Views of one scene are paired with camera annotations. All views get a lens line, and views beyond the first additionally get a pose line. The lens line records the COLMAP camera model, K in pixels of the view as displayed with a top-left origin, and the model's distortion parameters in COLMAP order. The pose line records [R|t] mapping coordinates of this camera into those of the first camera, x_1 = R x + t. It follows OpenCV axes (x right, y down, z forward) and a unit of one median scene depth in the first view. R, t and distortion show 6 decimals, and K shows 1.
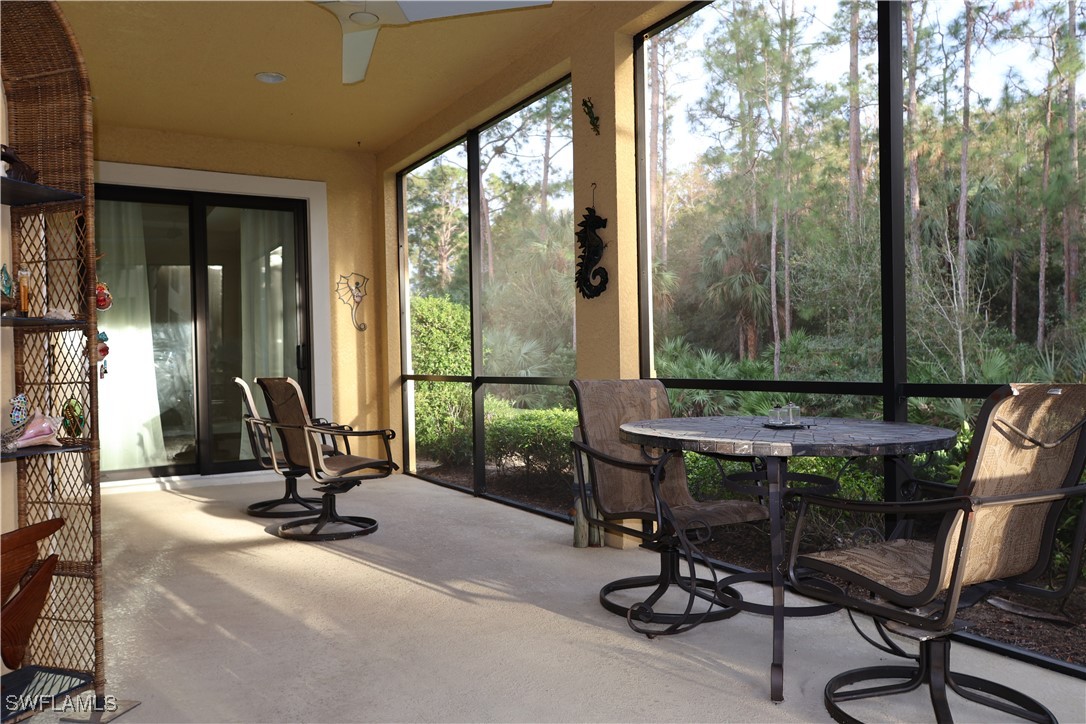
lens RADIAL K [[813.3, 0, 543.0], [0, 813.3, 362.0], [0, 0, 1]] dist [0.005659, 0.006092]
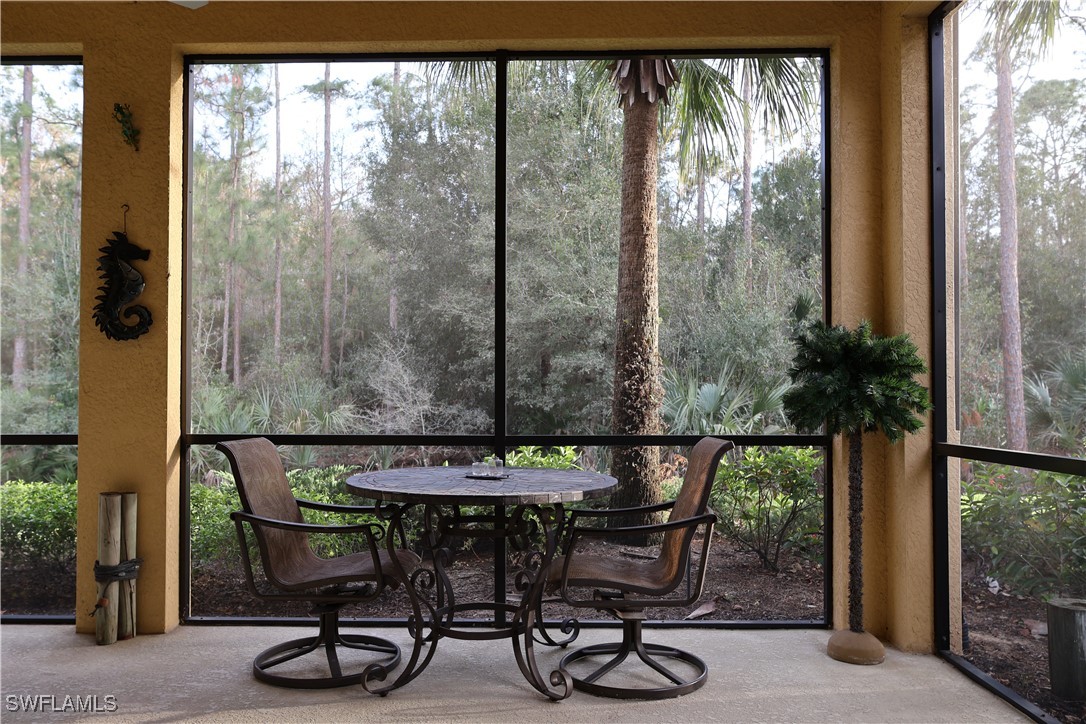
lens RADIAL K [[813.3, 0, 543.0], [0, 813.3, 362.0], [0, 0, 1]] dist [0.005659, 0.006092]
pose [[0.534471, 0.040920, 0.844196, -0.426034], [-0.008569, 0.999038, -0.043000, -0.024353], [-0.845144, 0.015749, 0.534307, 0.188058]]
